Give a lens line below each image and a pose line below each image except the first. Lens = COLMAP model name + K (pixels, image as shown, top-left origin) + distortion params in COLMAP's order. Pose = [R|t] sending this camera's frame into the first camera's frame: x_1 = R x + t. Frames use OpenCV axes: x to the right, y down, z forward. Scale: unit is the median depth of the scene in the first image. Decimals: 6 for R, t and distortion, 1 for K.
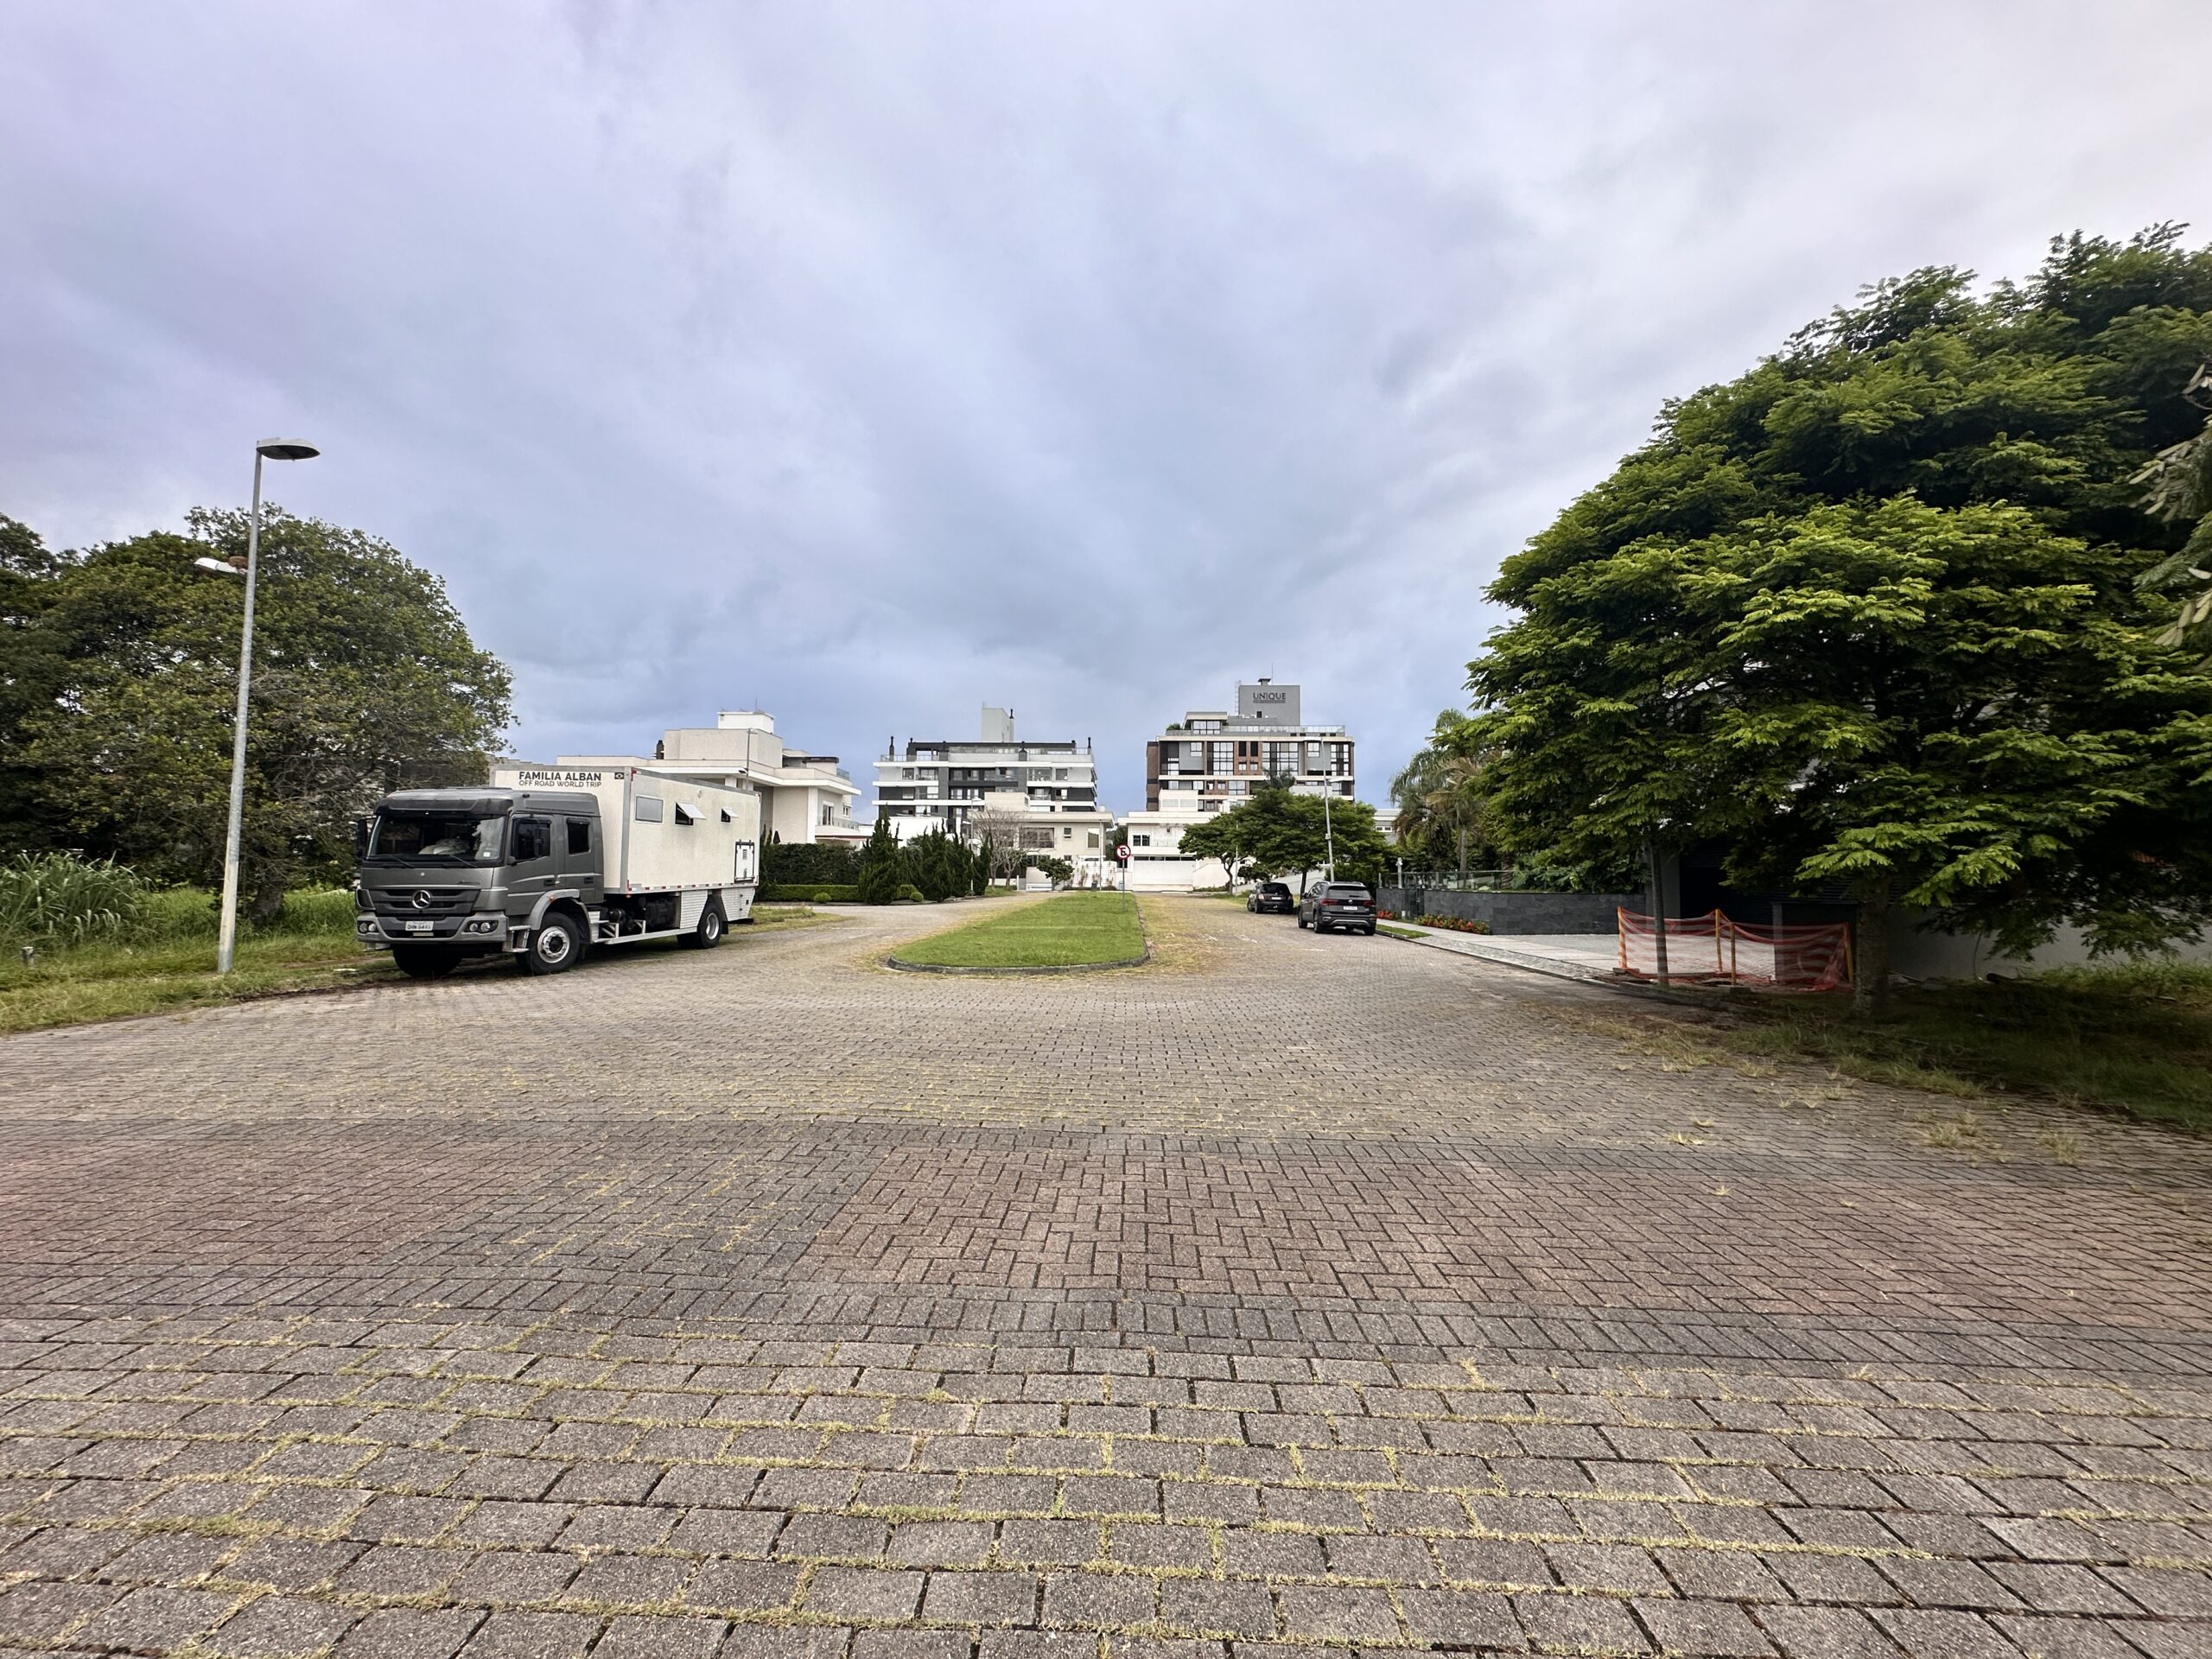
lens RADIAL K [[848.6, 0, 1106.0], [0, 848.6, 829.5], [0, 0, 1]] dist [-0.016574, 0.000145]
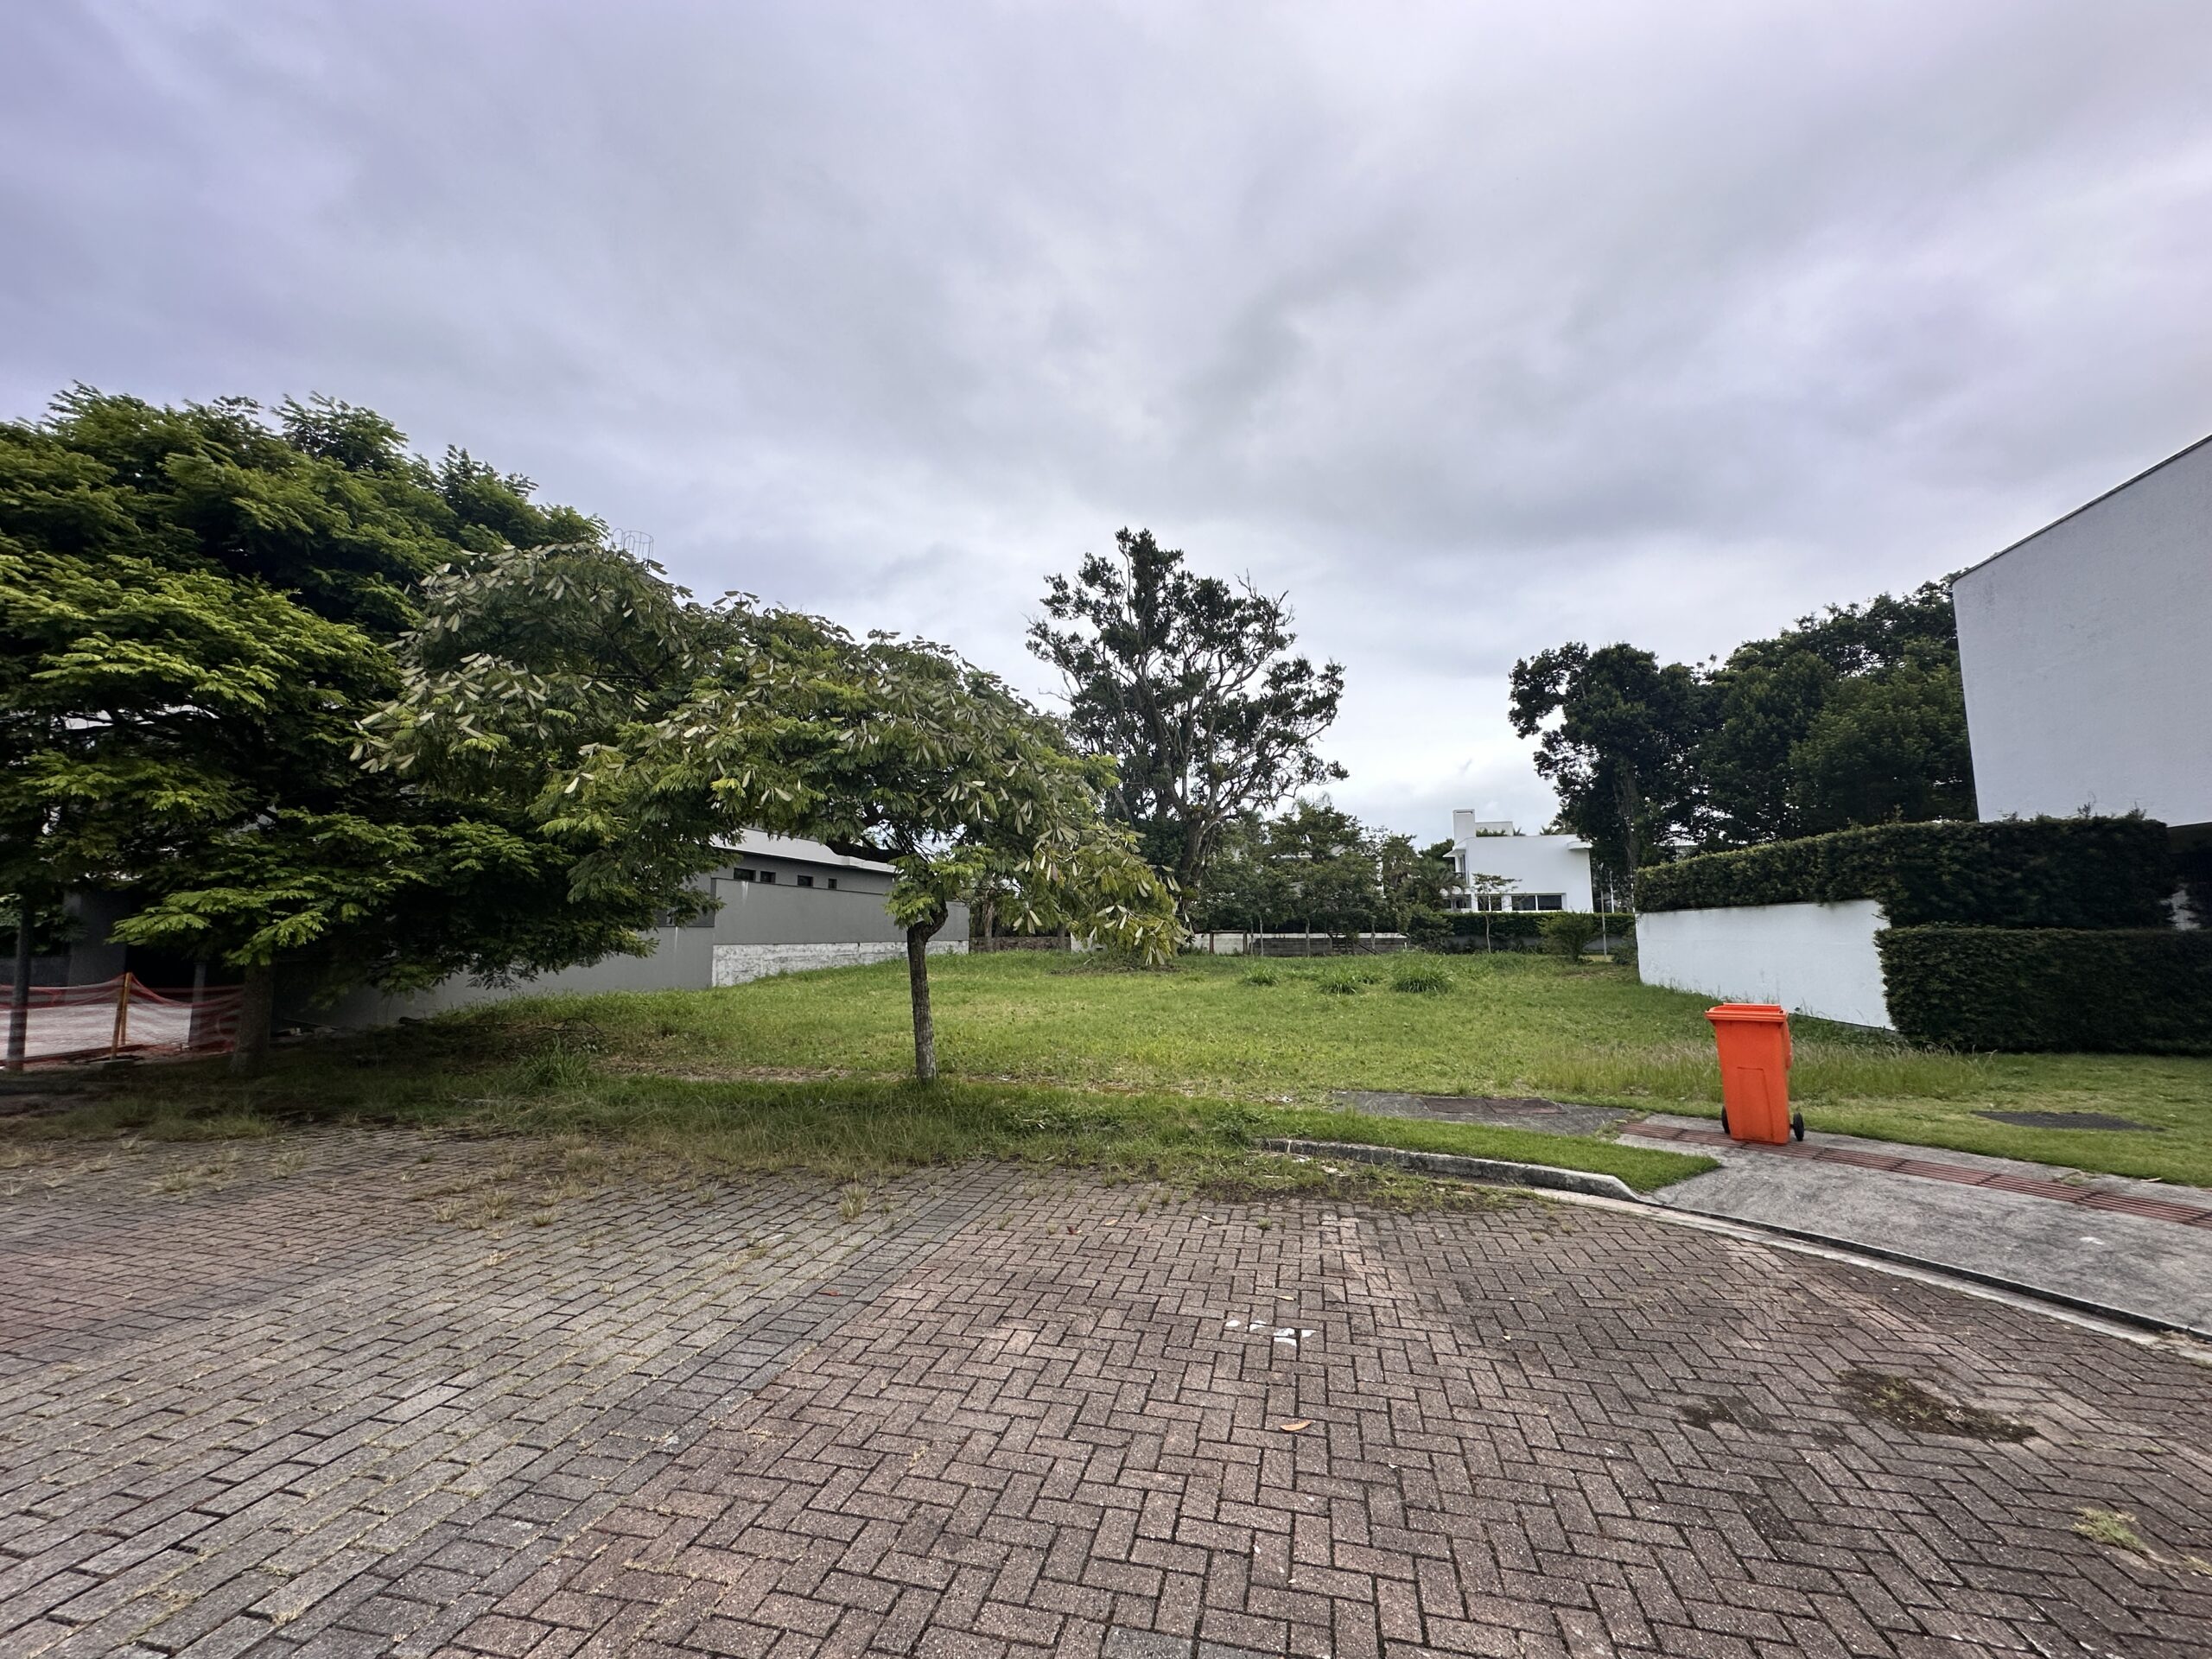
lens RADIAL K [[848.6, 0, 1106.0], [0, 848.6, 829.5], [0, 0, 1]] dist [-0.016574, 0.000145]
pose [[0.194578, 0.106302, 0.975110, 0.124453], [-0.048083, 0.993949, -0.098761, -0.030642], [-0.979708, -0.027670, 0.198512, -0.293317]]
